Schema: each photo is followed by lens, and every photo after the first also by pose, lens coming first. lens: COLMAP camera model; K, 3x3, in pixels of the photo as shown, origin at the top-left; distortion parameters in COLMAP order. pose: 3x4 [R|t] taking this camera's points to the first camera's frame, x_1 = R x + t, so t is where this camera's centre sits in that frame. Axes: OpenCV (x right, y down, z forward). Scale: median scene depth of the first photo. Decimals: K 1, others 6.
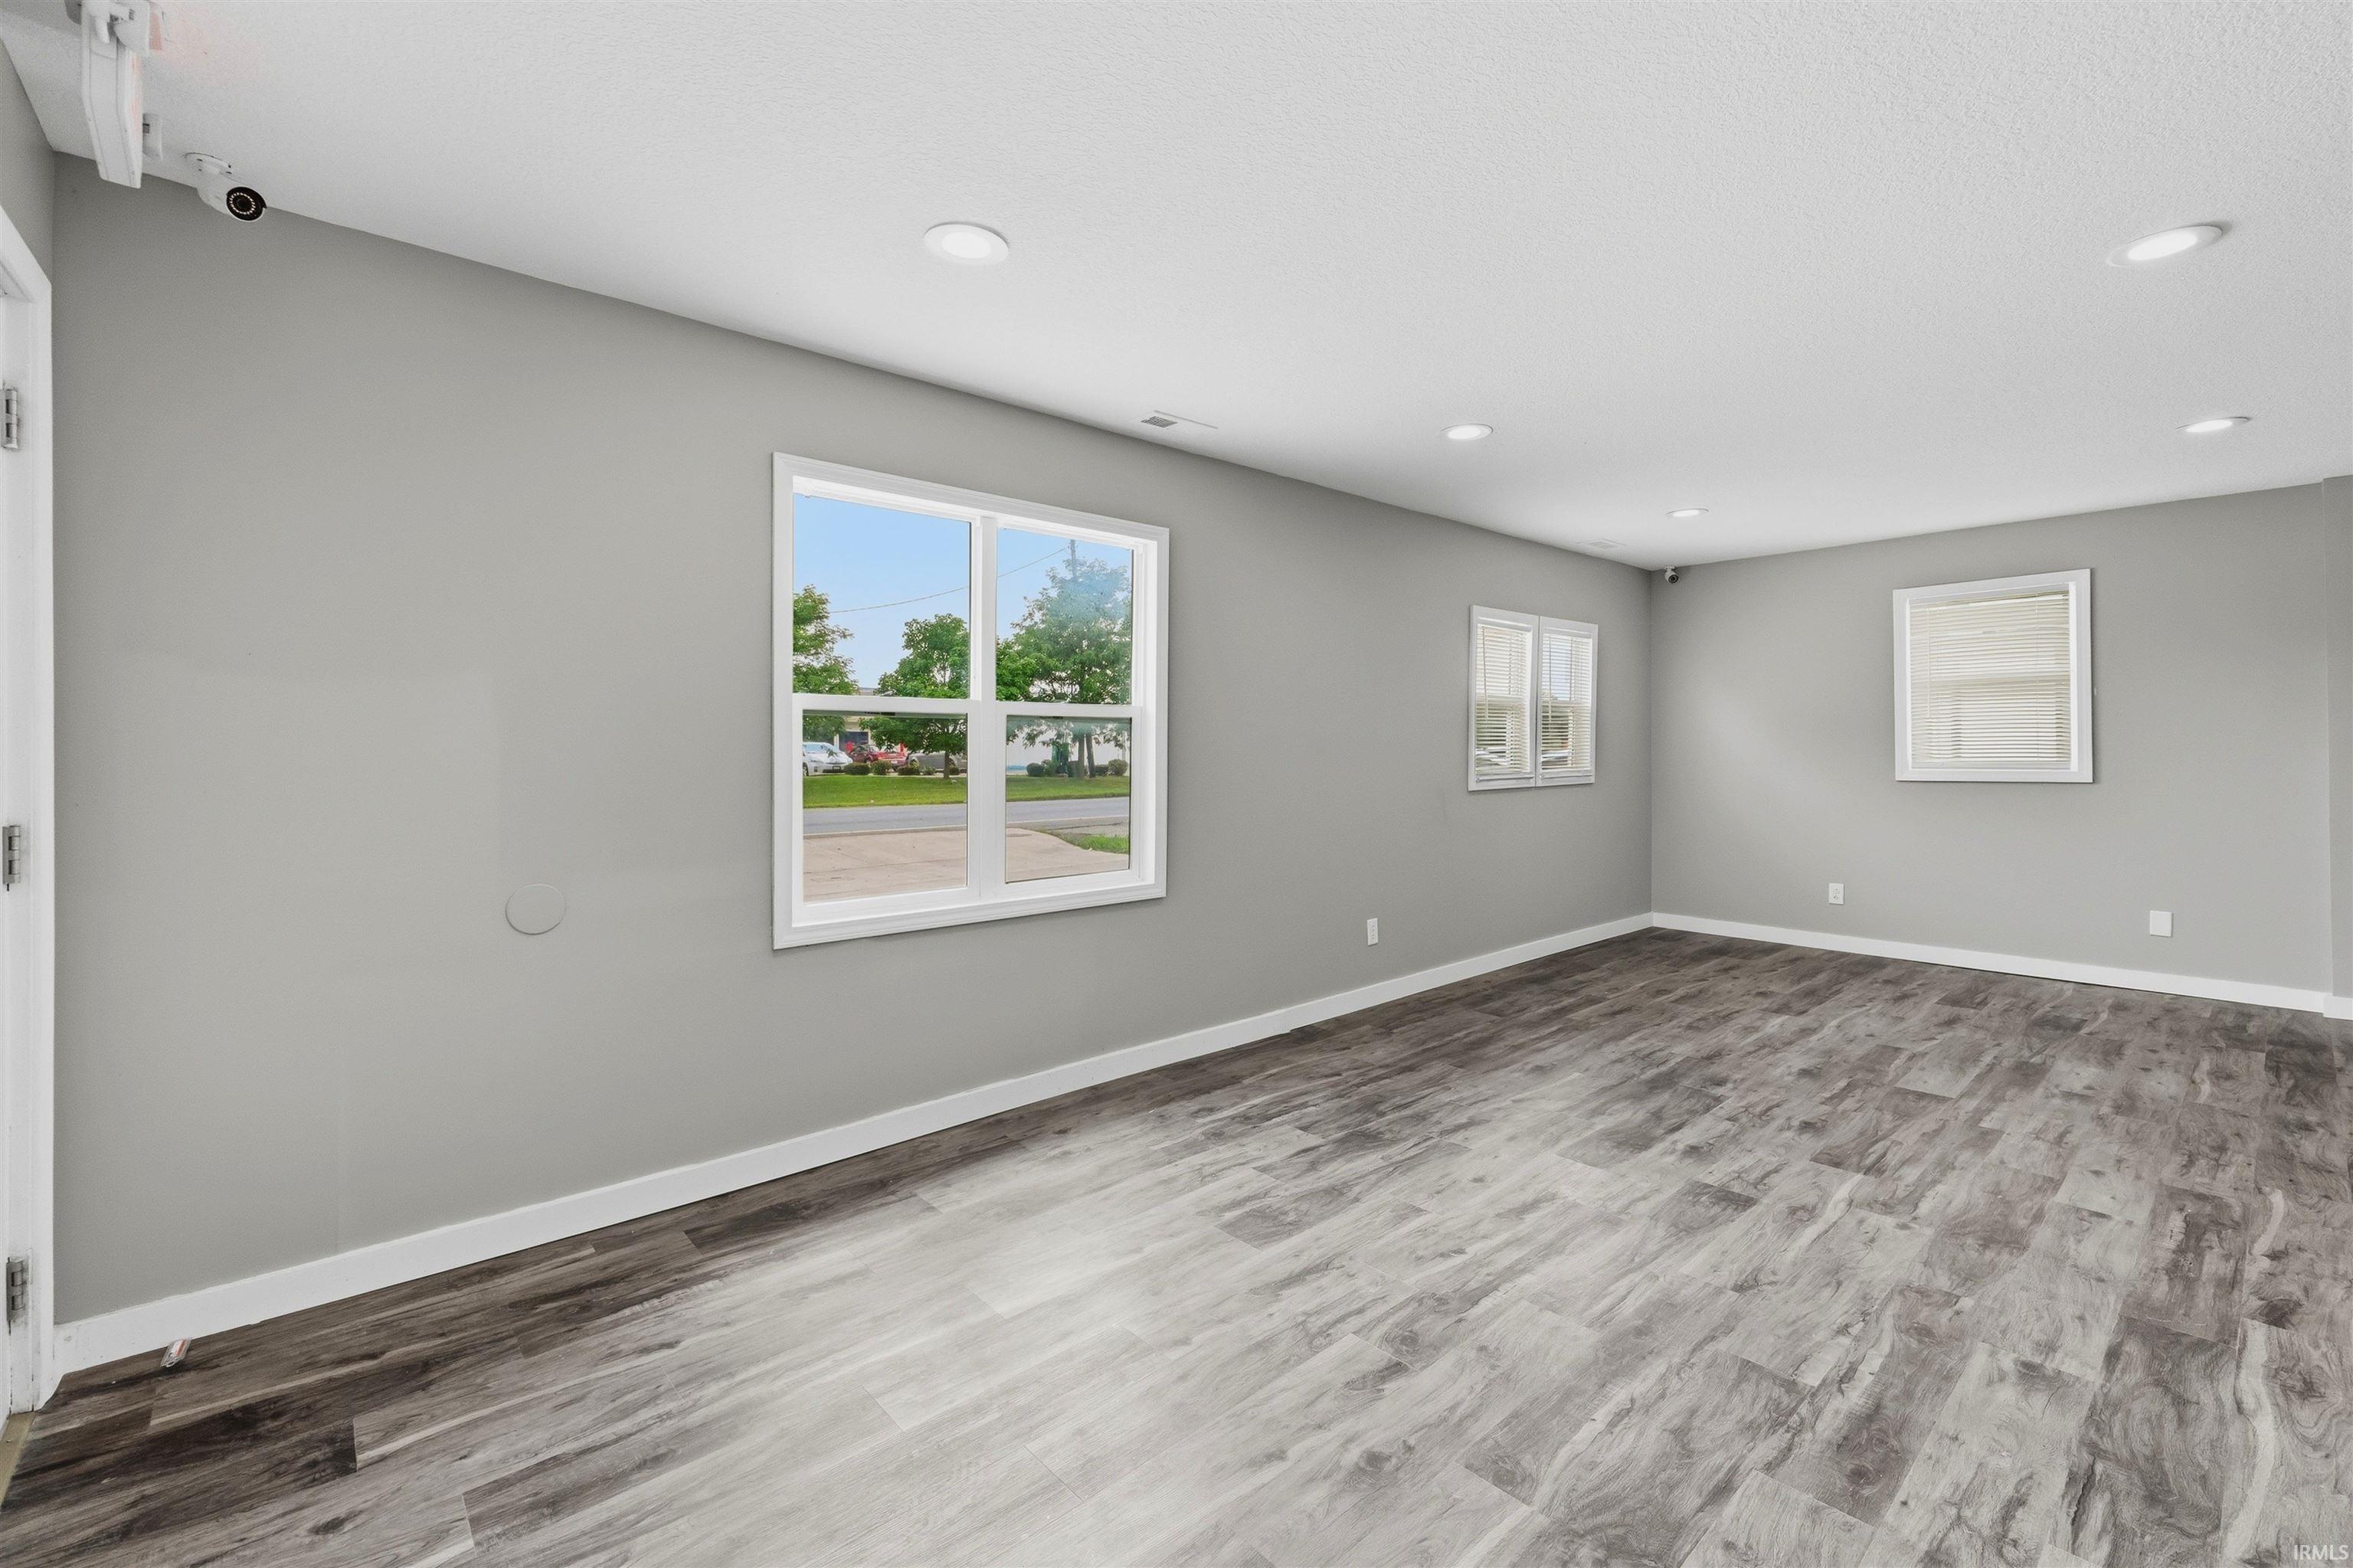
lens RADIAL K [[991.3, 0, 1174.3], [0, 991.3, 738.2], [0, 0, 1]] dist [-0.000385, 0.000655]
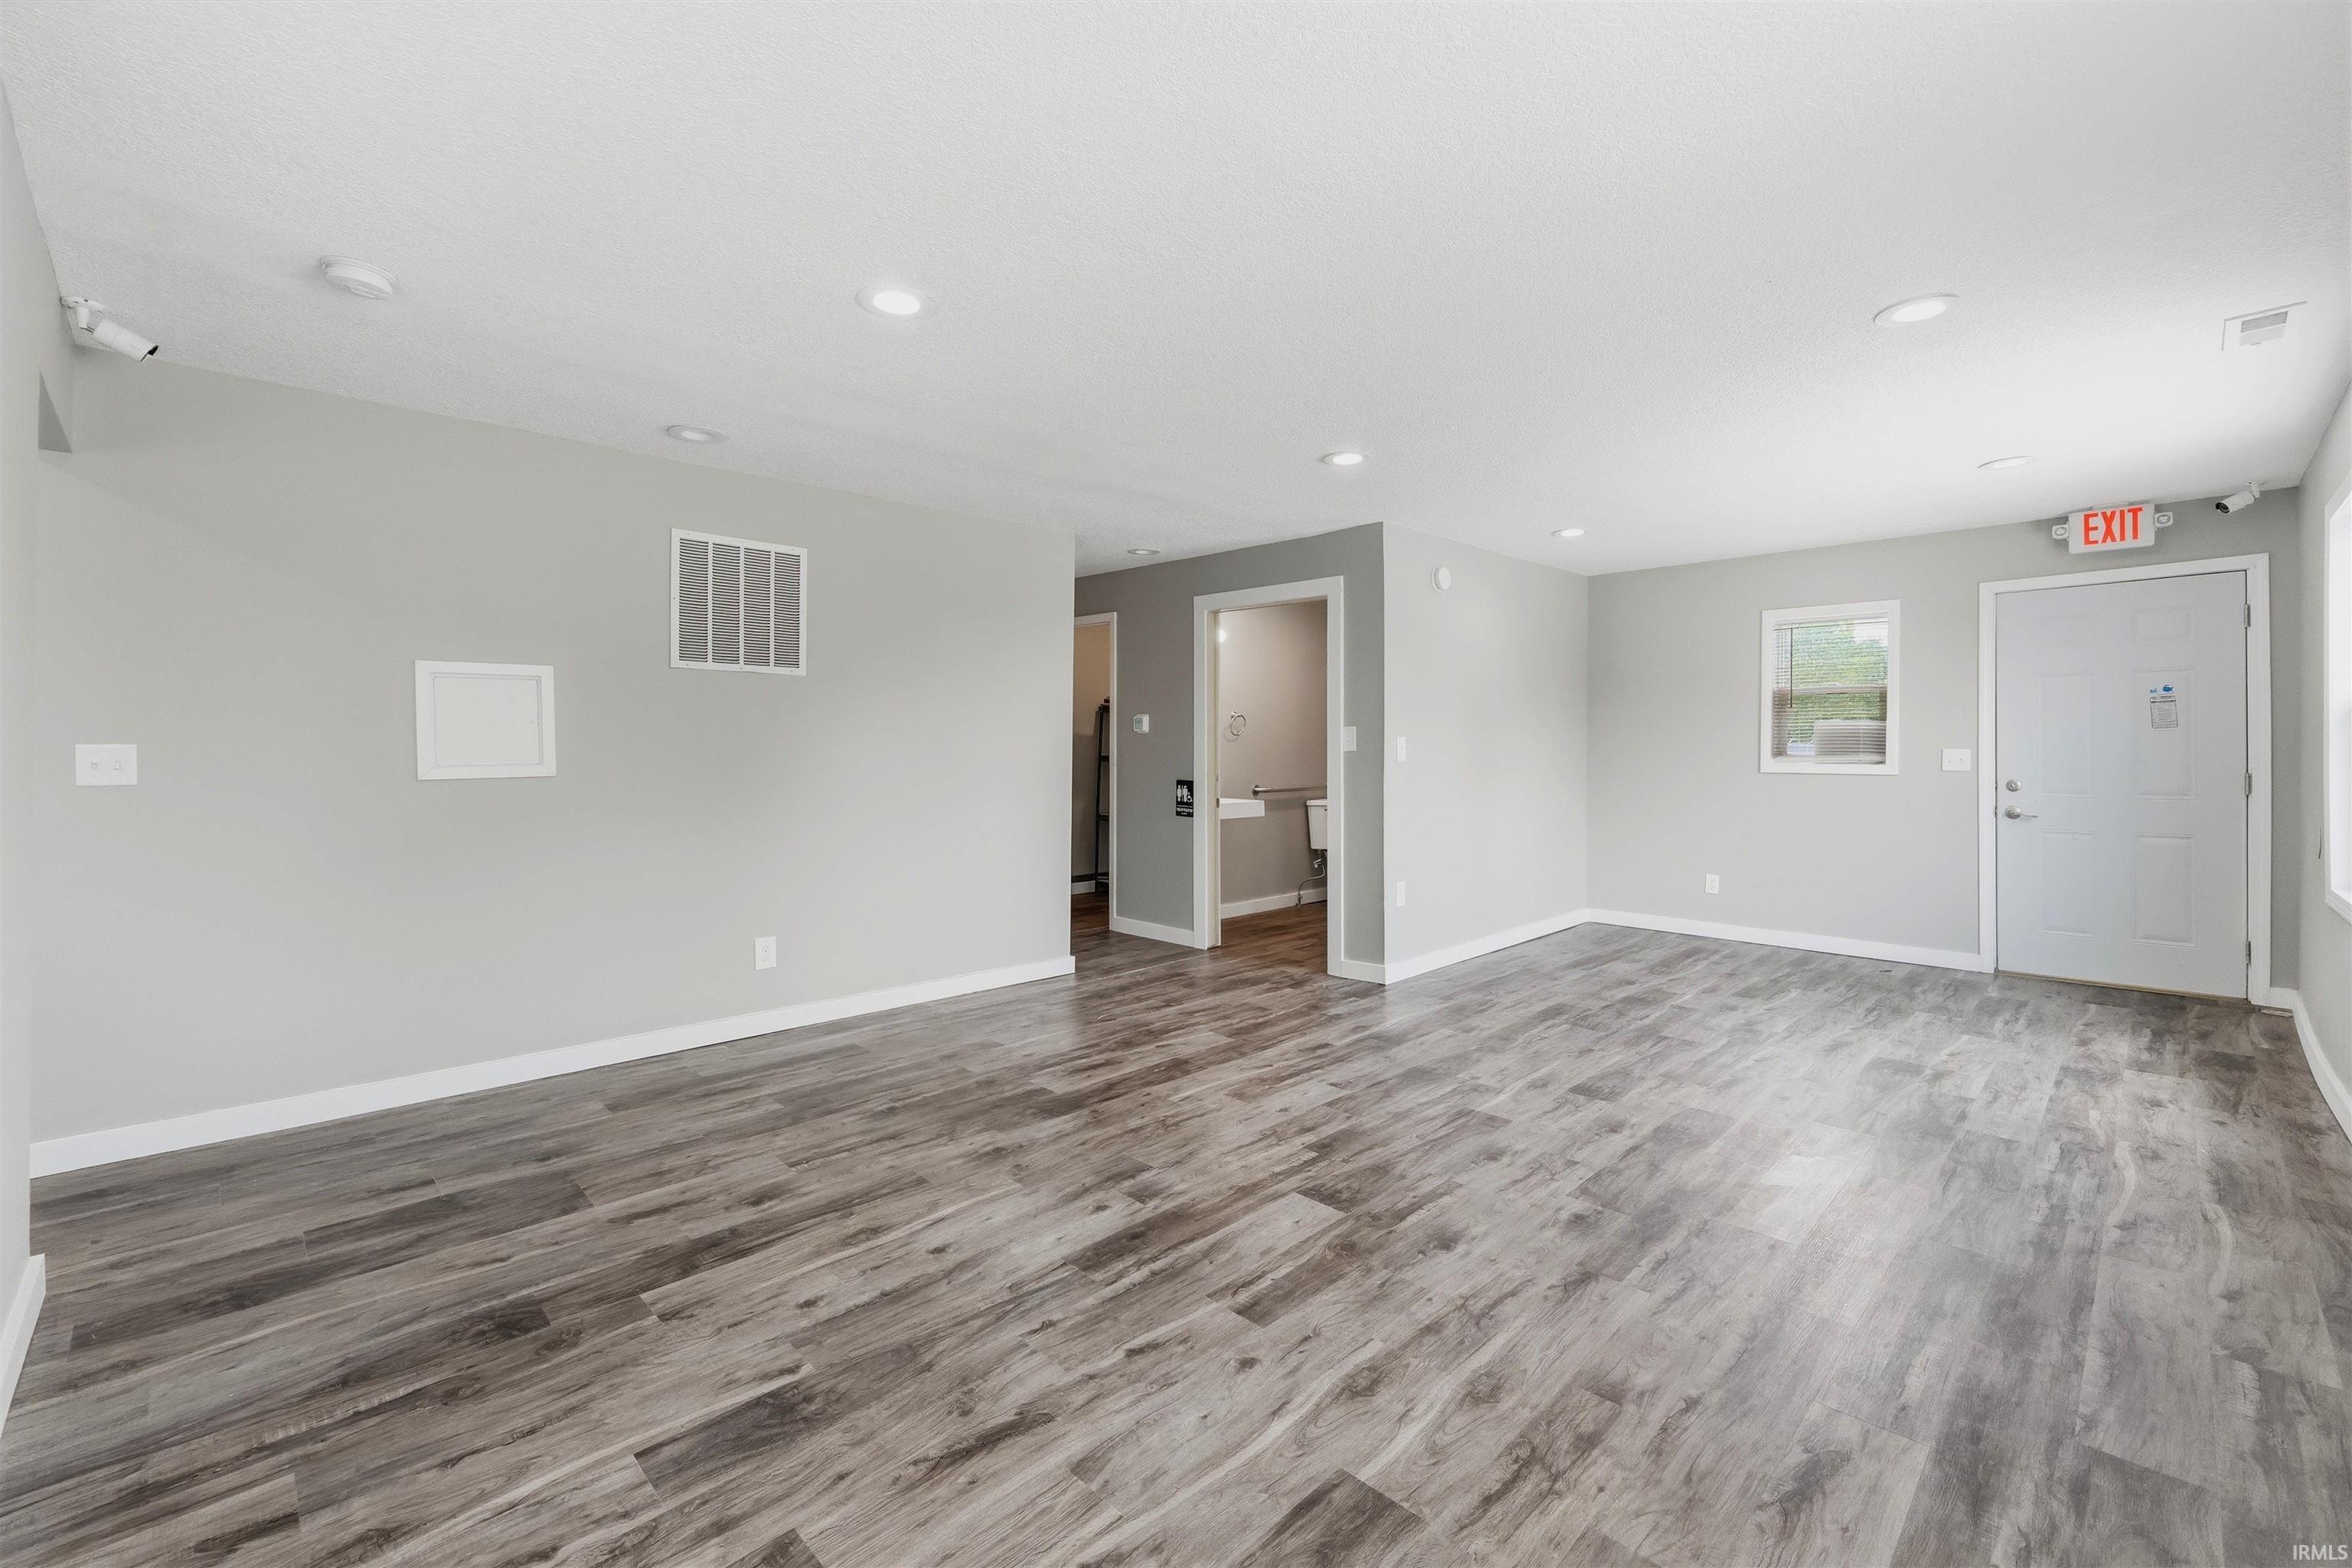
lens RADIAL K [[995.2, 0, 1170.1], [0, 995.2, 749.5], [0, 0, 1]] dist [-0.000137, 0.000437]
pose [[-0.998282, 0.010279, -0.057681, 1.000348], [0.010659, 0.999924, -0.006275, 0.010732], [0.057612, -0.006879, -0.998315, 1.932443]]
